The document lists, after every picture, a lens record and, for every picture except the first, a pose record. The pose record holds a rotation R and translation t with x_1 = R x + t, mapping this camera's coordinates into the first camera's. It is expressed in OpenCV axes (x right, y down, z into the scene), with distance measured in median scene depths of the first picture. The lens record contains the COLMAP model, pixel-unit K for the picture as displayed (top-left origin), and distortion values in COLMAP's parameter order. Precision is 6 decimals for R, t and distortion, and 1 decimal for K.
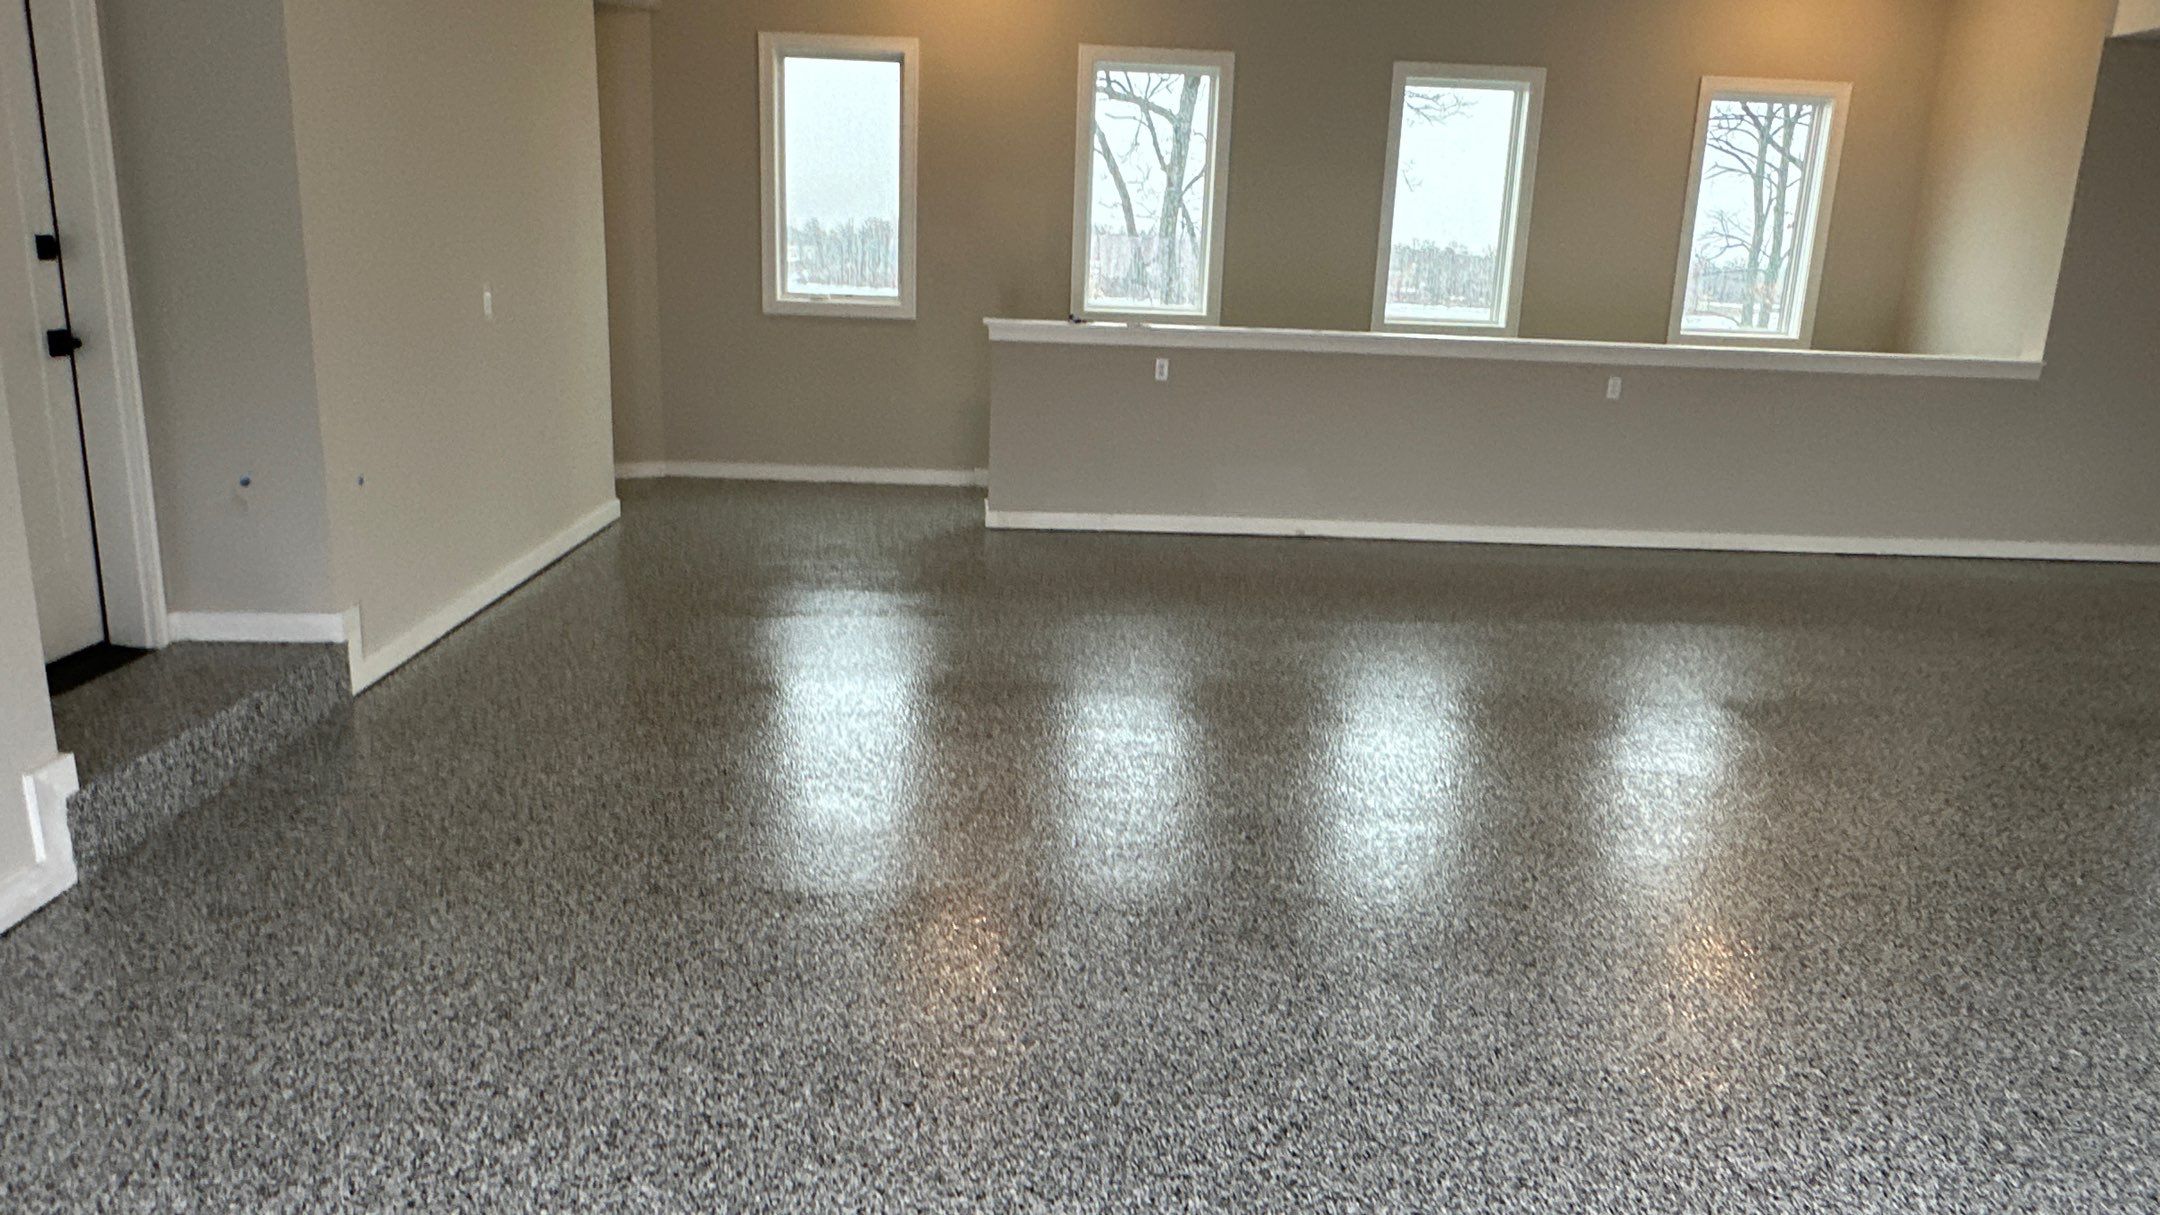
lens RADIAL K [[1446.9, 0, 1080.0], [0, 1446.9, 607.5], [0, 0, 1]] dist [-0.002486, -0.000797]
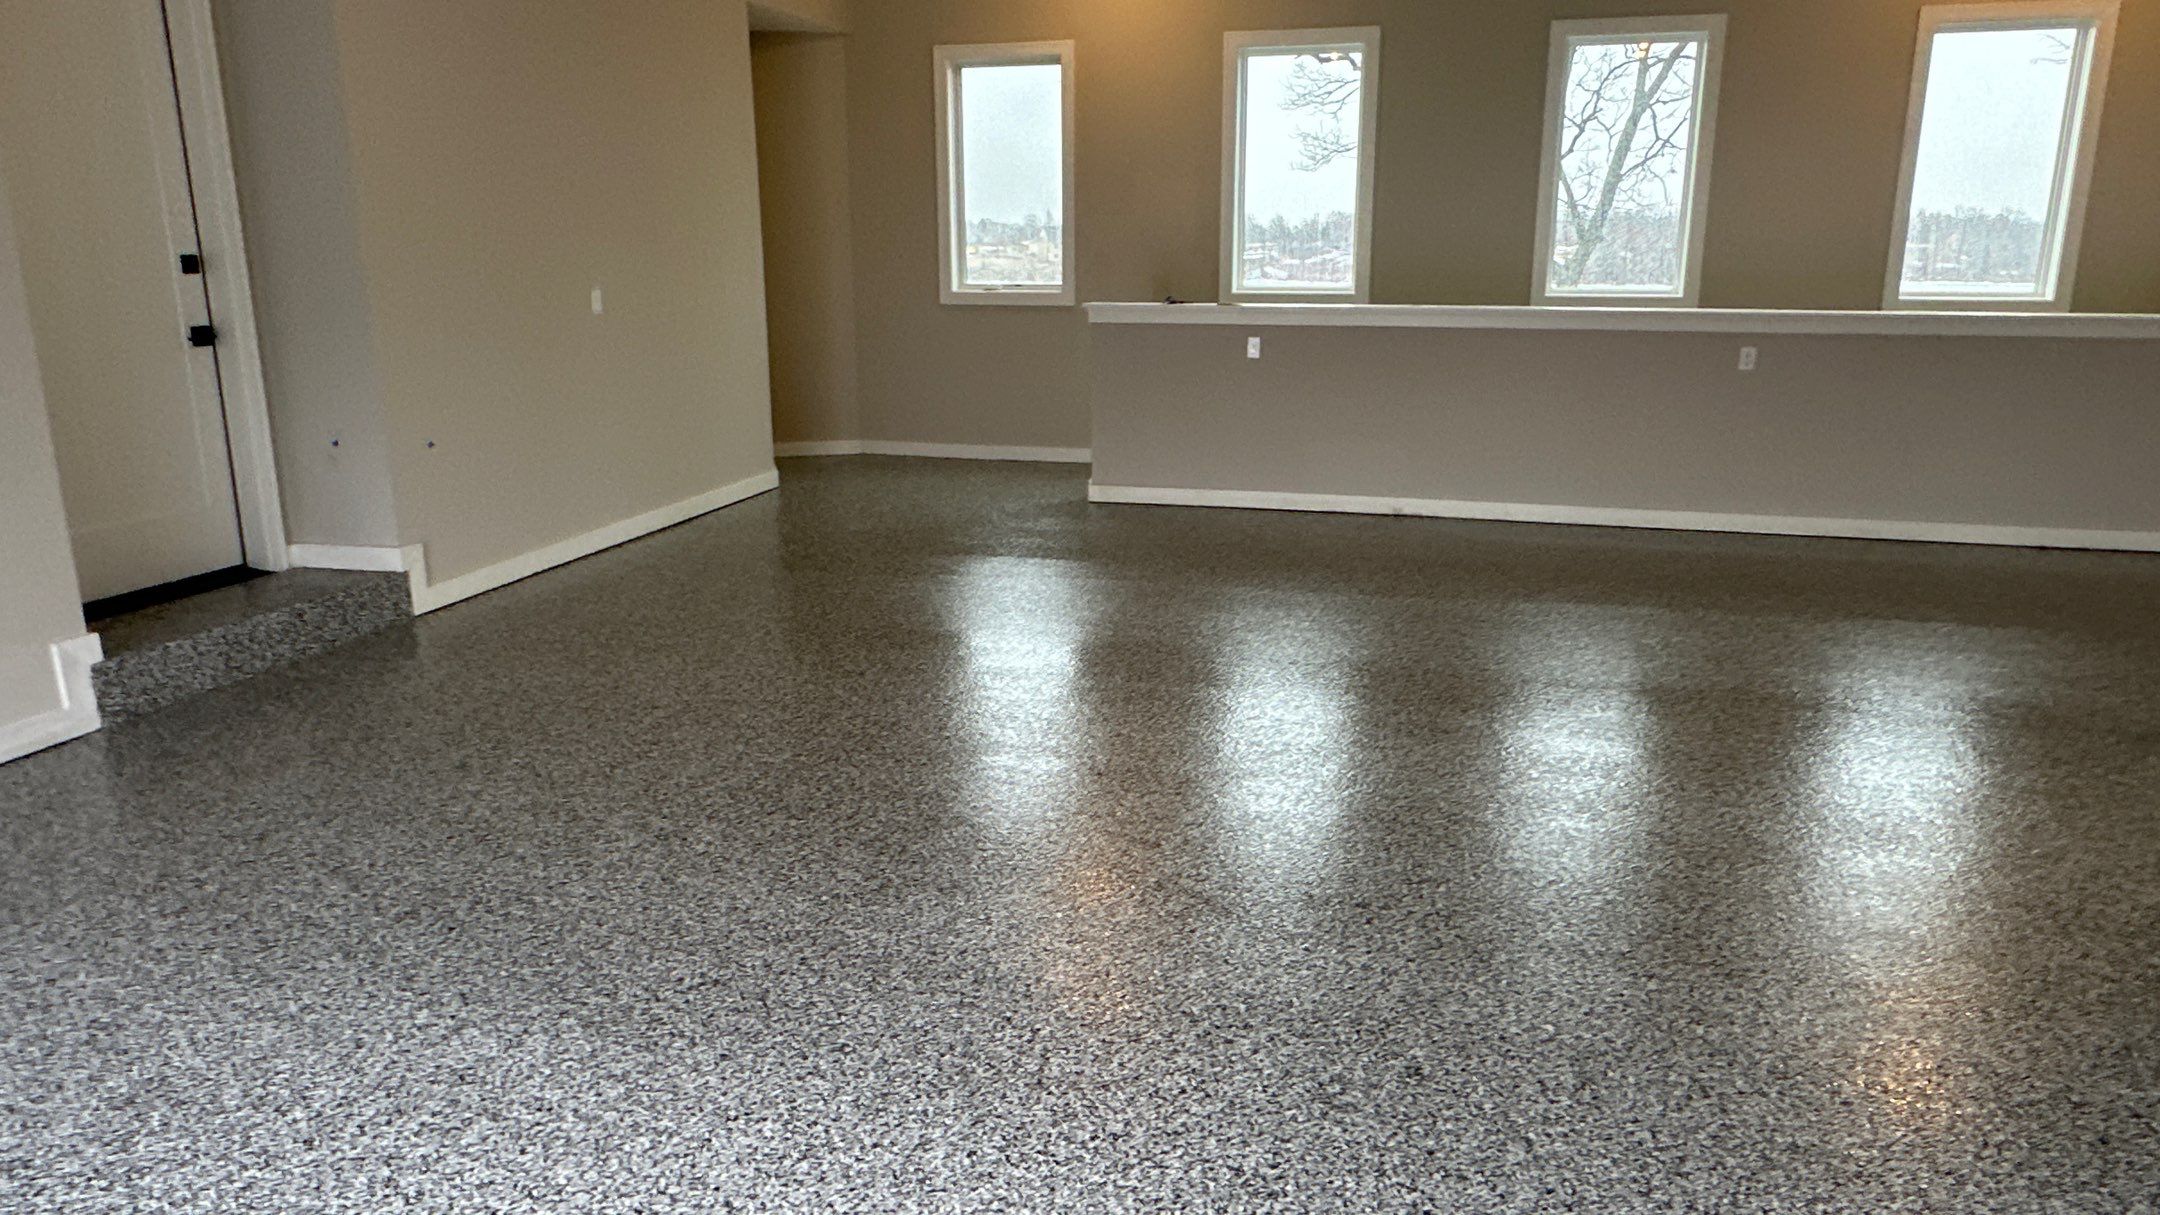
lens RADIAL K [[1446.9, 0, 1080.0], [0, 1446.9, 607.5], [0, 0, 1]] dist [-0.002486, -0.000797]
pose [[0.948191, 0.037871, -0.315435, 0.243366], [-0.036960, 0.999277, 0.008872, 0.012123], [0.315543, 0.003246, 0.948906, -0.001230]]
